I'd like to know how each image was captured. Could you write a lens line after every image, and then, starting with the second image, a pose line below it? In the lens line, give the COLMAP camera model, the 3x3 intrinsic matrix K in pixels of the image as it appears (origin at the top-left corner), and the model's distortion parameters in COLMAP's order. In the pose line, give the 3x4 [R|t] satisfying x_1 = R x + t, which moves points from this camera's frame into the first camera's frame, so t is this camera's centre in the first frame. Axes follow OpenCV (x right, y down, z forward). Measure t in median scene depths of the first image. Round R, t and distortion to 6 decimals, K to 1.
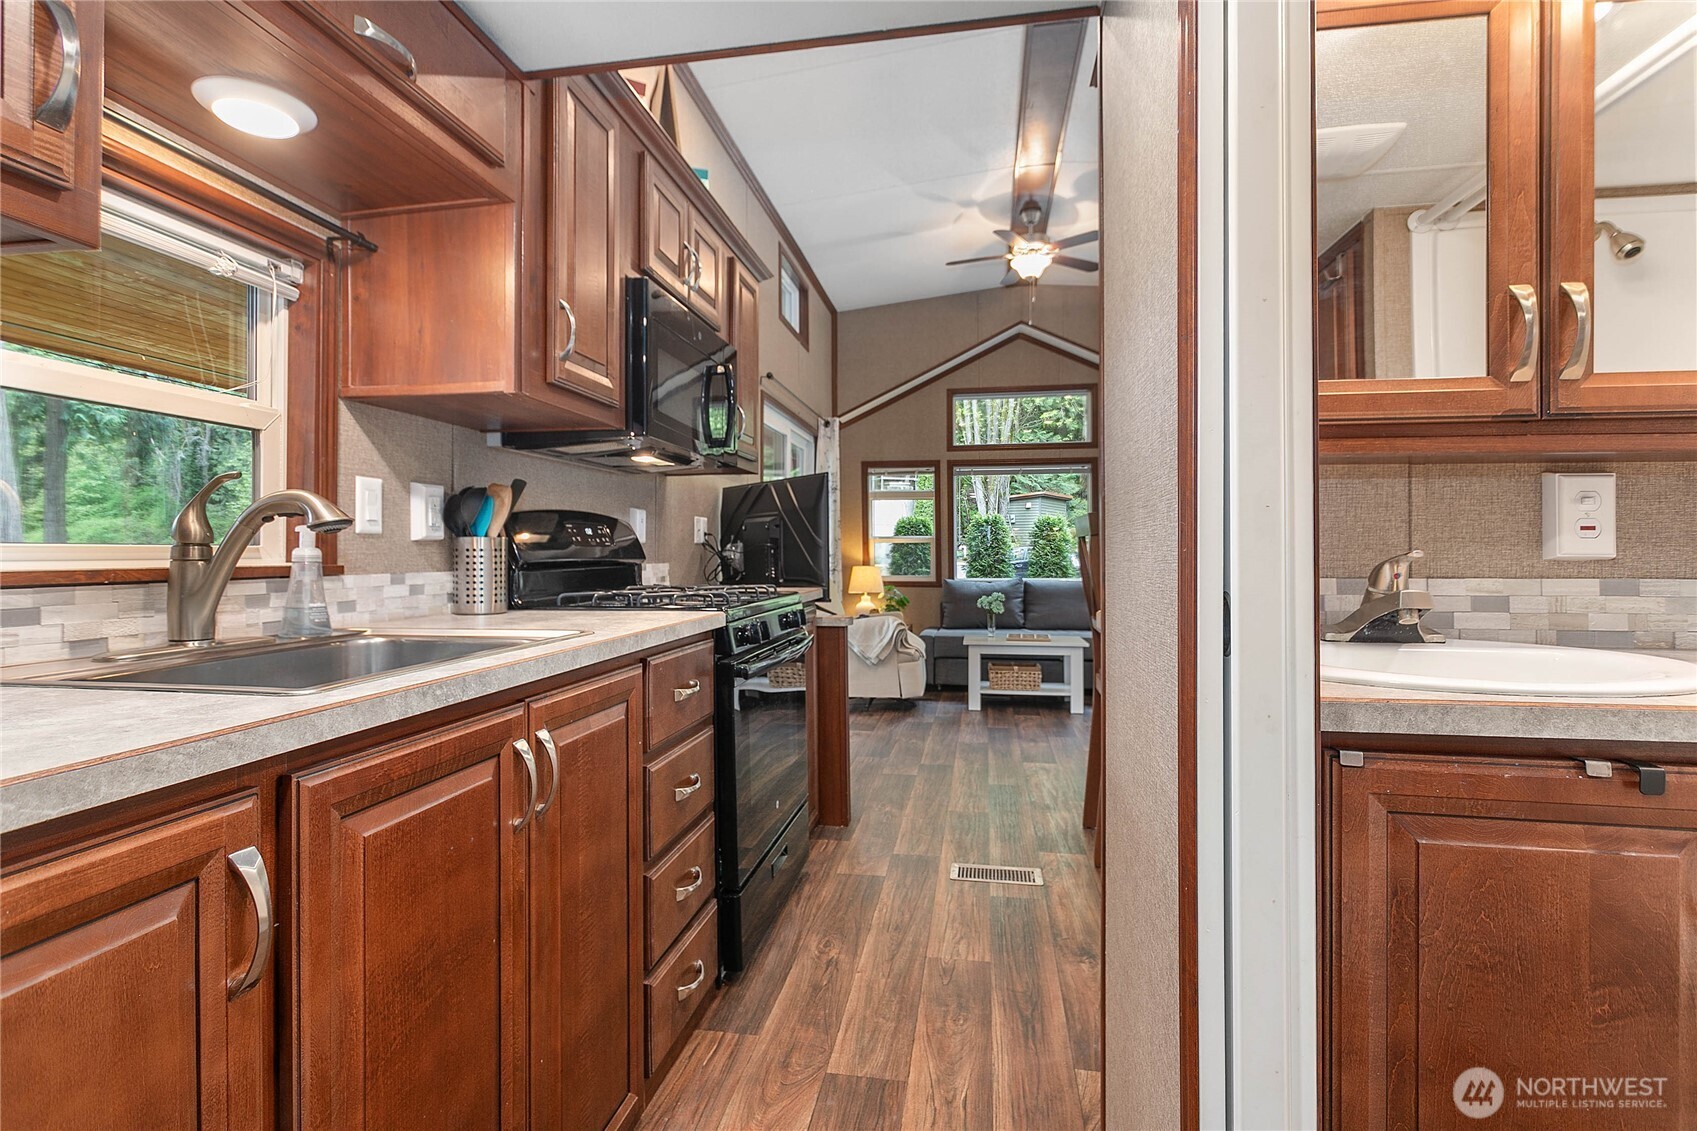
lens RADIAL K [[817.9, 0, 847.8], [0, 817.9, 545.1], [0, 0, 1]] dist [-0.002333, 0.000285]
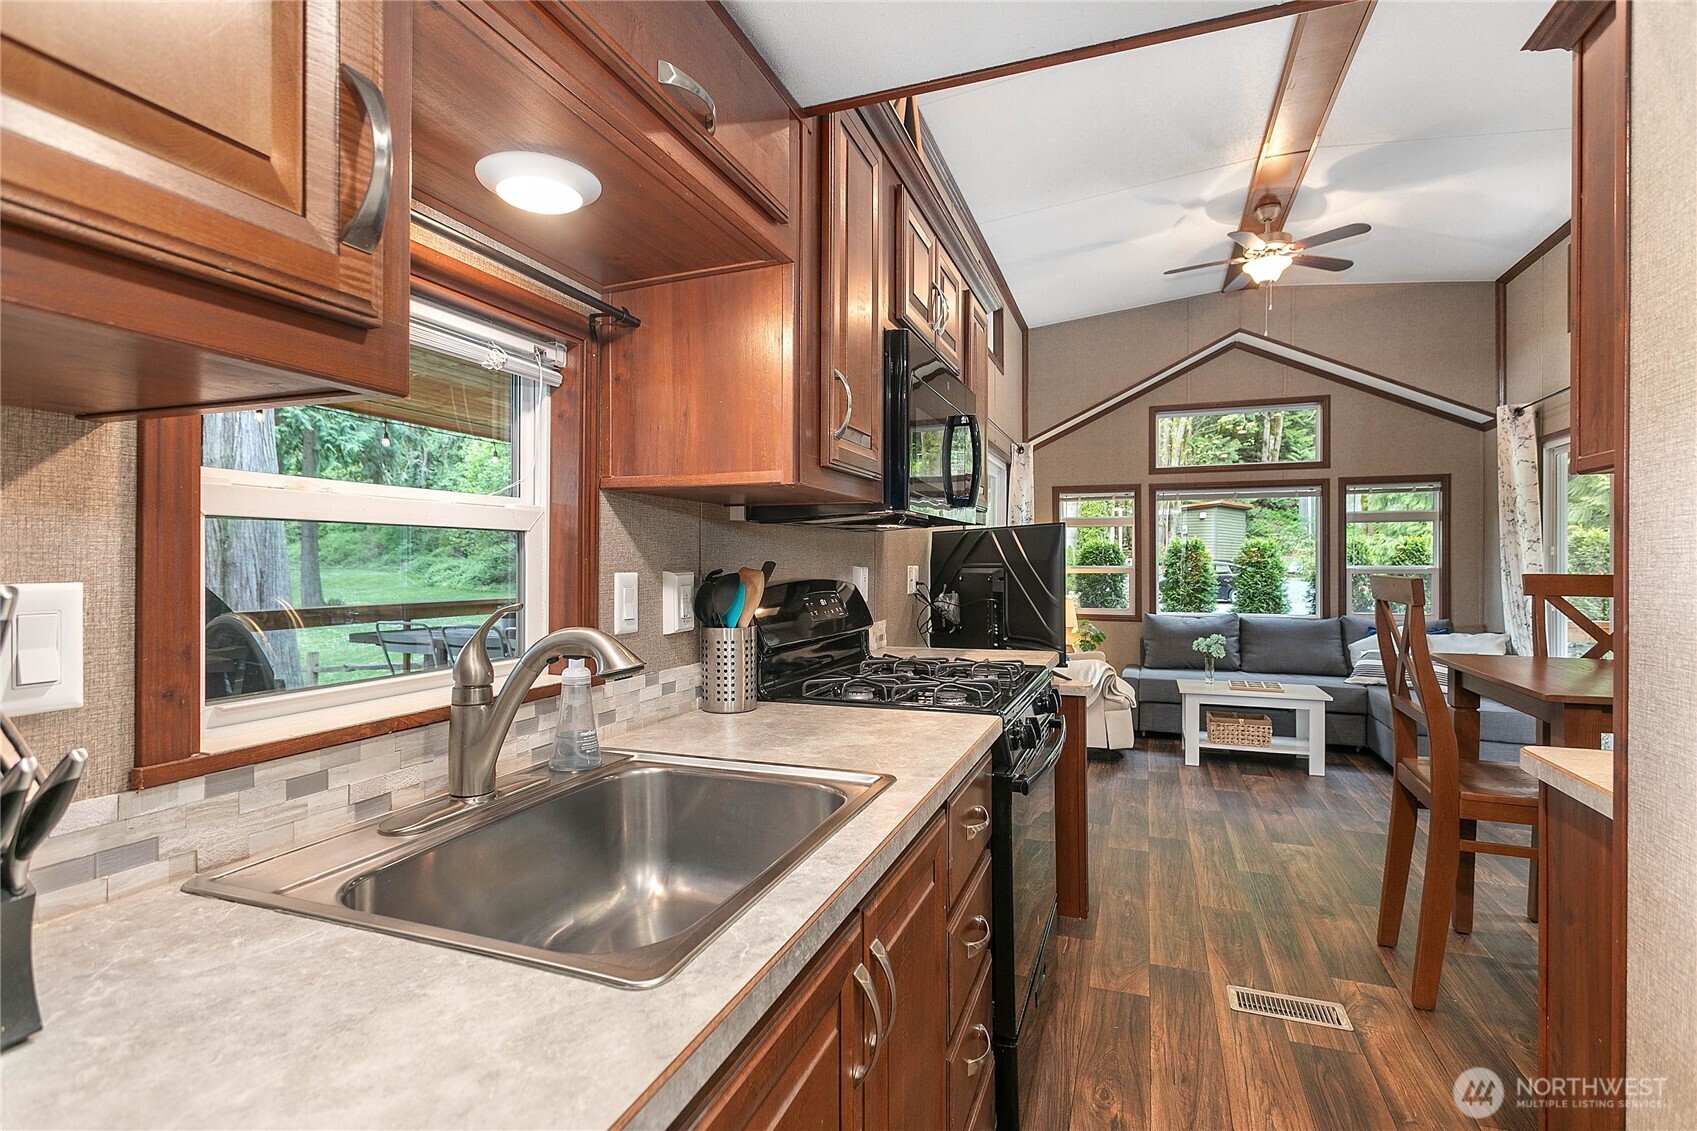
lens RADIAL K [[818.7, 0, 847.3], [0, 818.7, 561.1], [0, 0, 1]] dist [-0.017268, 0.021699]
pose [[0.982294, 0.000940, -0.187345, -0.154100], [0.000229, 0.999981, 0.006216, -0.089740], [0.187348, -0.006149, 0.982274, 0.134964]]
